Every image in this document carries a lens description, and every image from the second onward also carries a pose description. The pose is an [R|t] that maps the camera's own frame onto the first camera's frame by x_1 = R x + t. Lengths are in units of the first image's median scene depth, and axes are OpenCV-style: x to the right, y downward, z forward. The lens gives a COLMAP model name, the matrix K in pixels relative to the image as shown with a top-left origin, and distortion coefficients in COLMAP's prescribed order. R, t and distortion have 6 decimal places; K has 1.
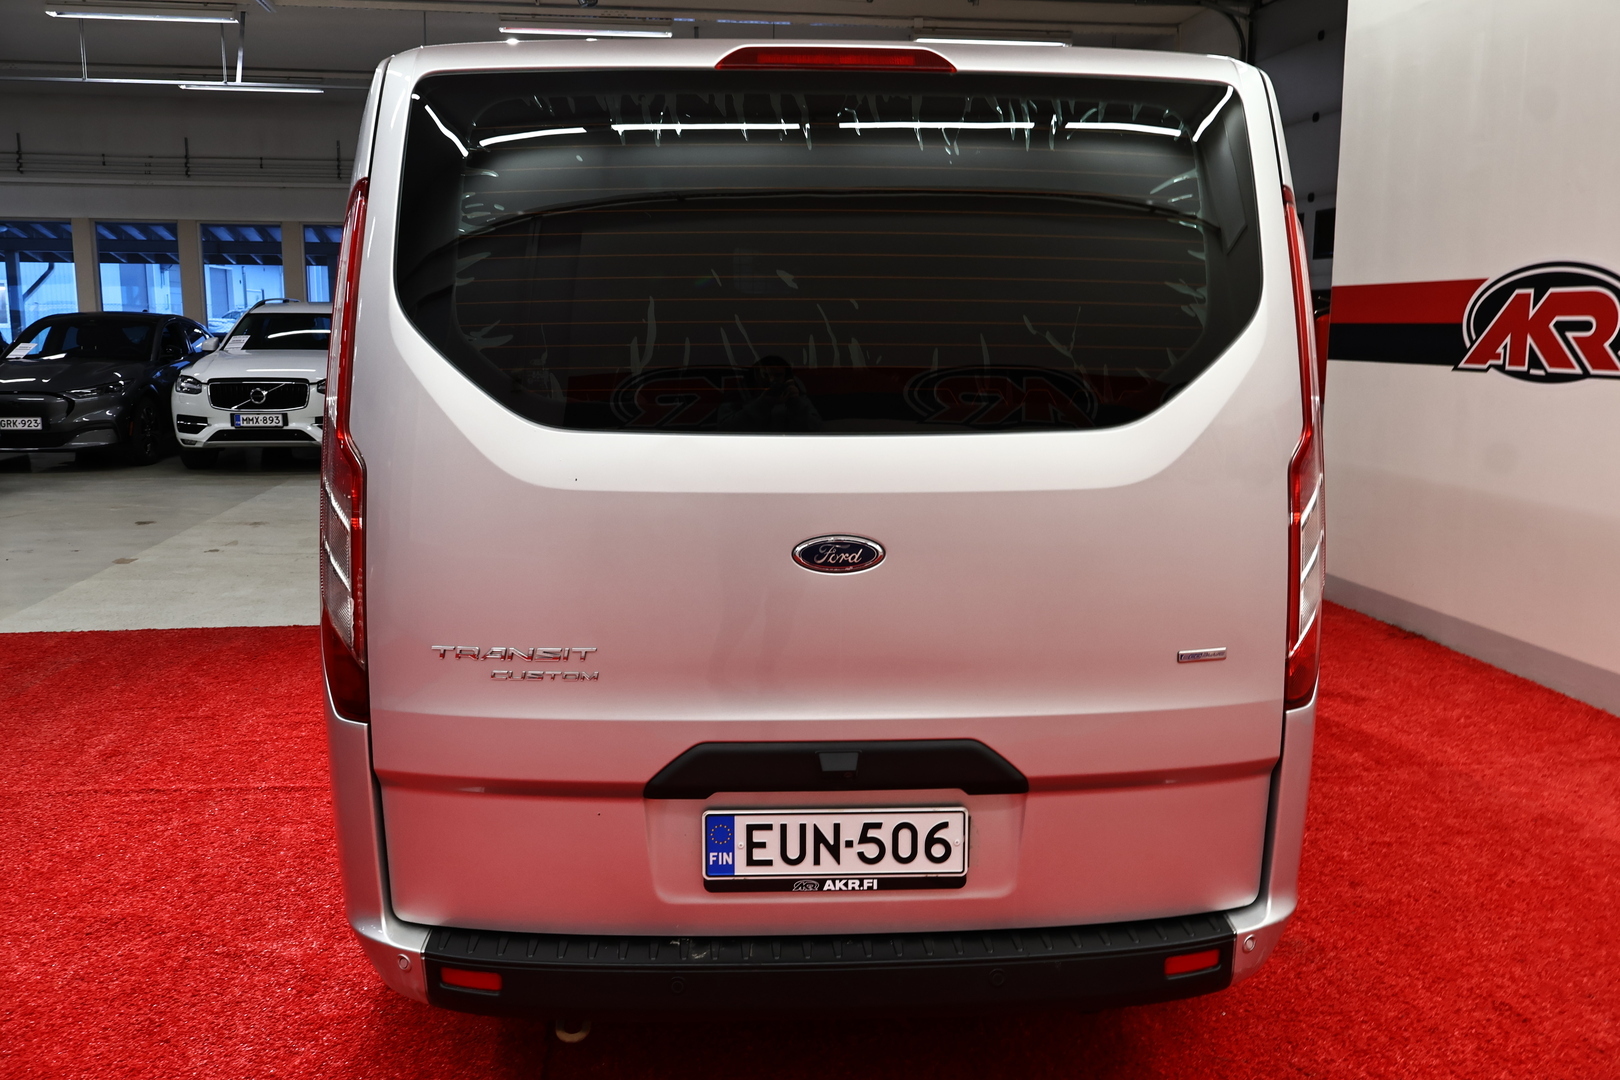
lens RADIAL K [[1353.7, 0, 838.1], [0, 1353.7, 544.0], [0, 0, 1]] dist [0.005611, 0.001793]
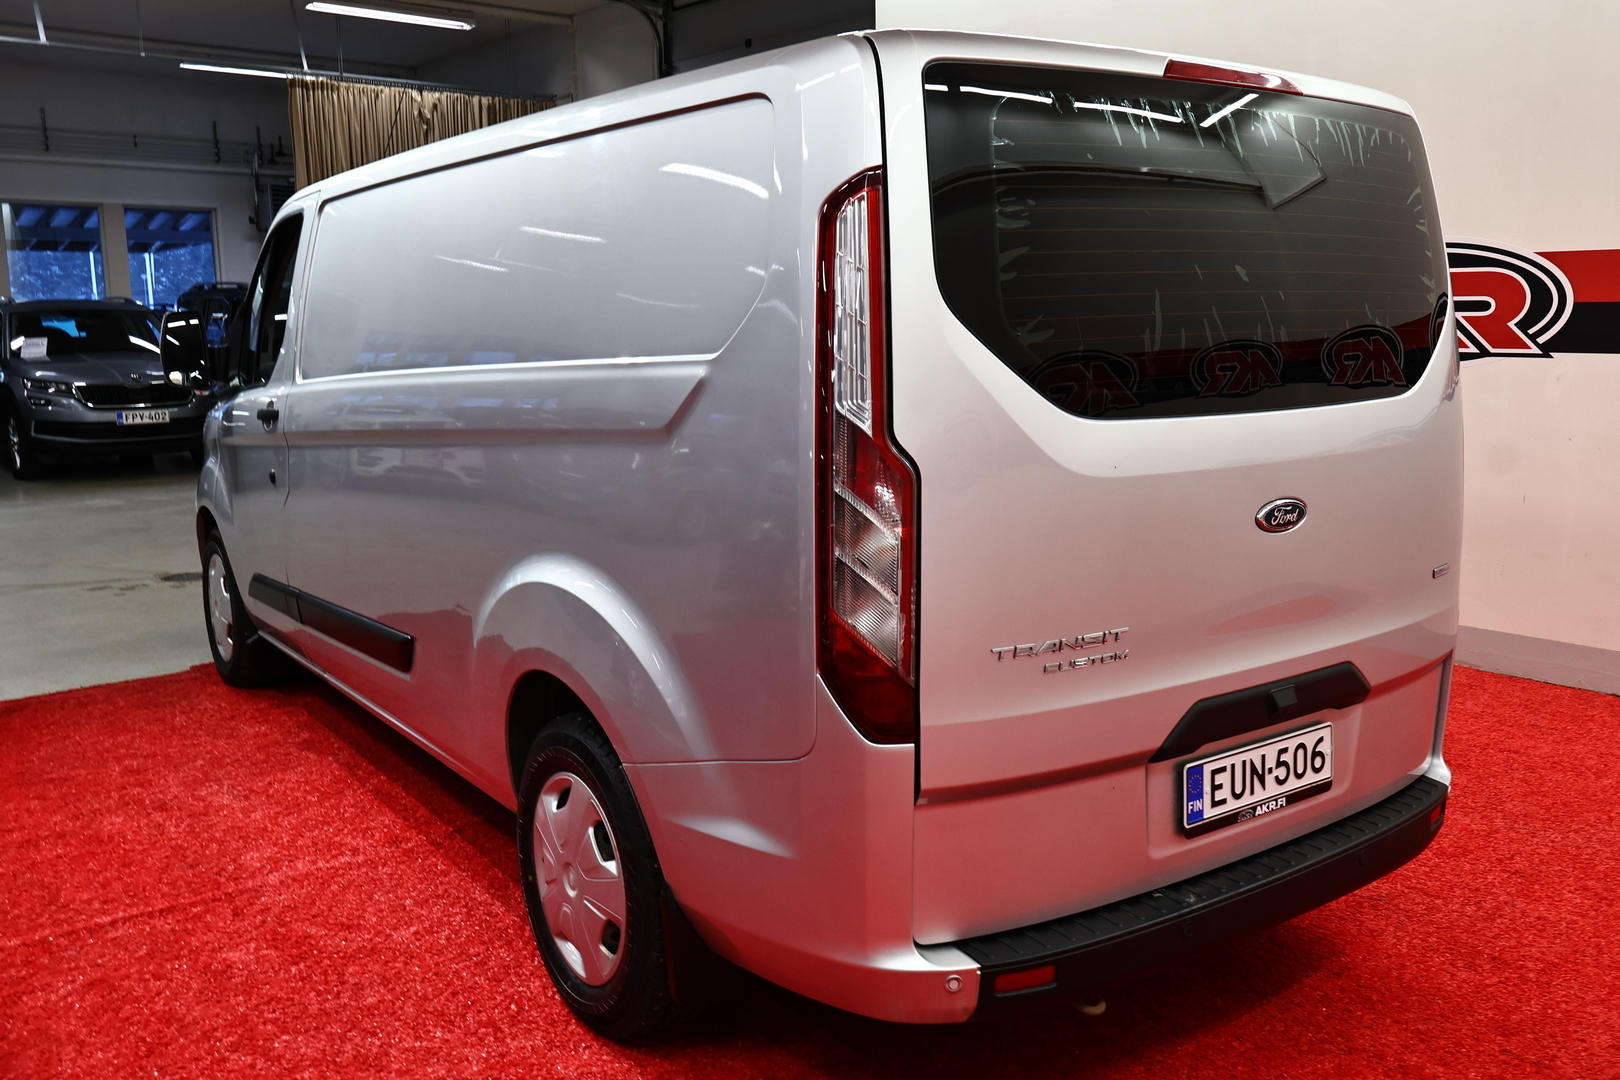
lens RADIAL K [[1309.7, 0, 814.5], [0, 1309.7, 535.1], [0, 0, 1]] dist [0.018468, -0.005835]
pose [[0.852616, -0.101810, 0.512524, -0.865264], [0.102077, 0.994390, 0.027718, -0.044839], [-0.512471, 0.028685, 0.858225, 0.245135]]
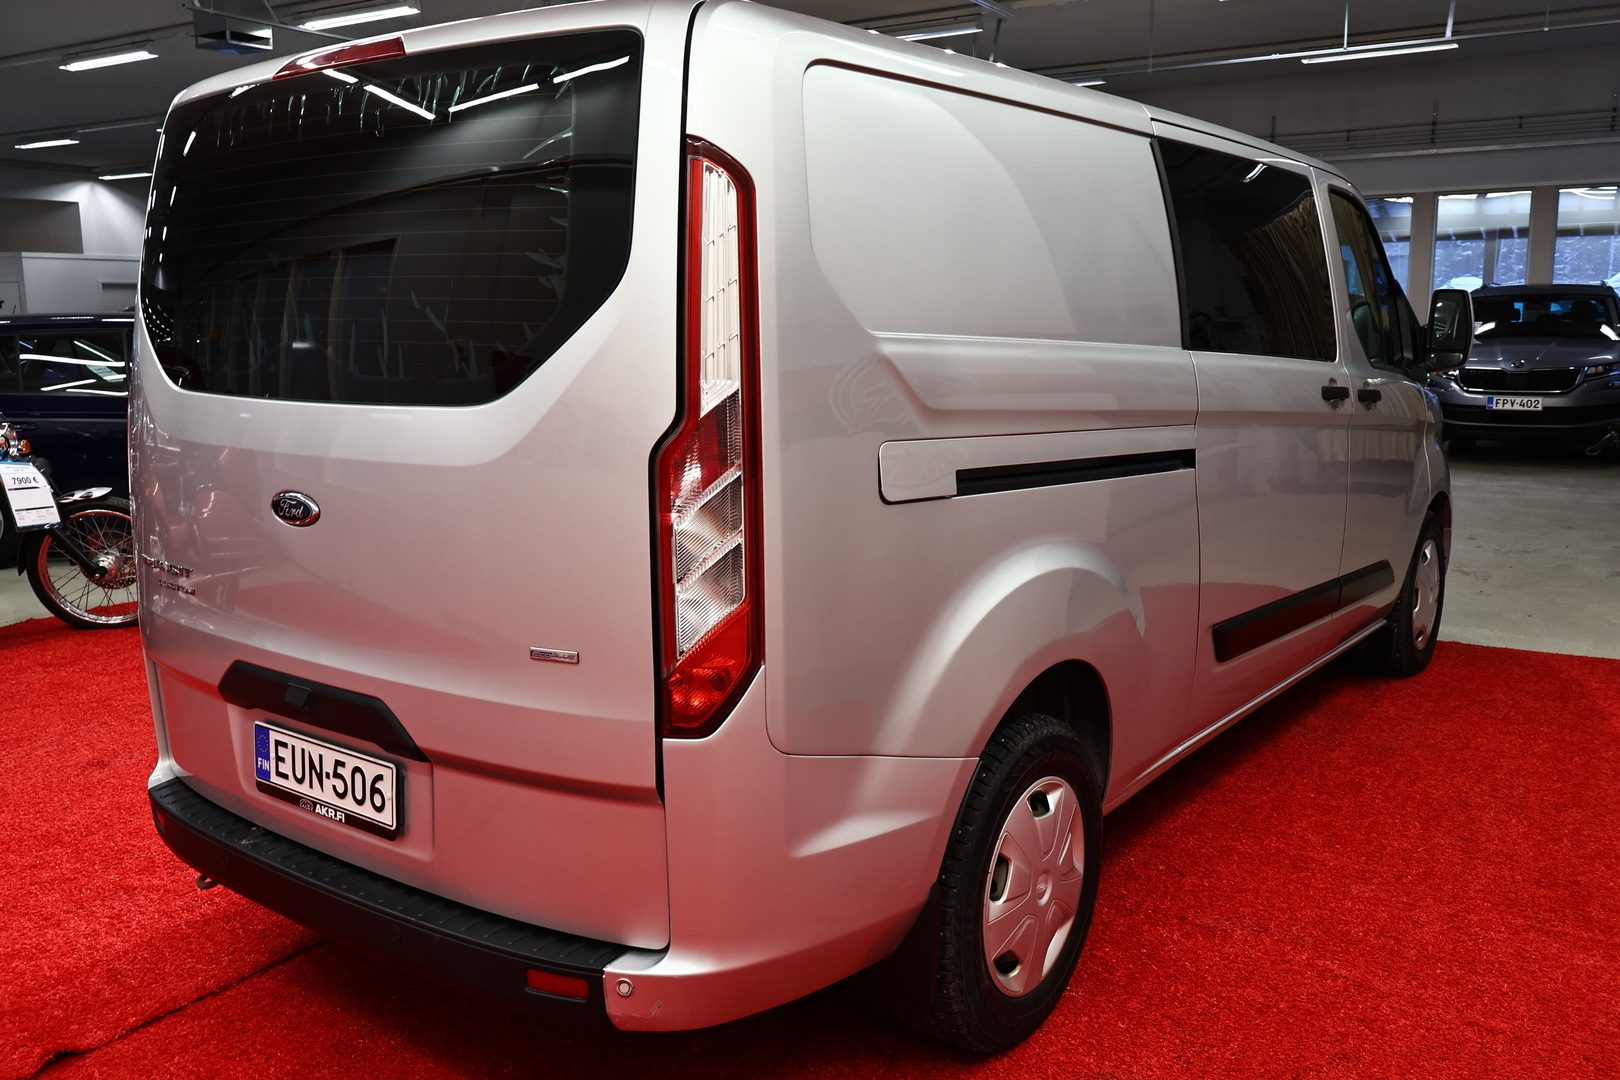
lens RADIAL K [[1309.7, 0, 814.5], [0, 1309.7, 535.1], [0, 0, 1]] dist [0.018468, -0.005835]
pose [[0.769001, 0.095724, -0.632039, 0.970481], [-0.095085, 0.994854, 0.034983, -0.047745], [0.632136, 0.033196, 0.774146, 0.418845]]
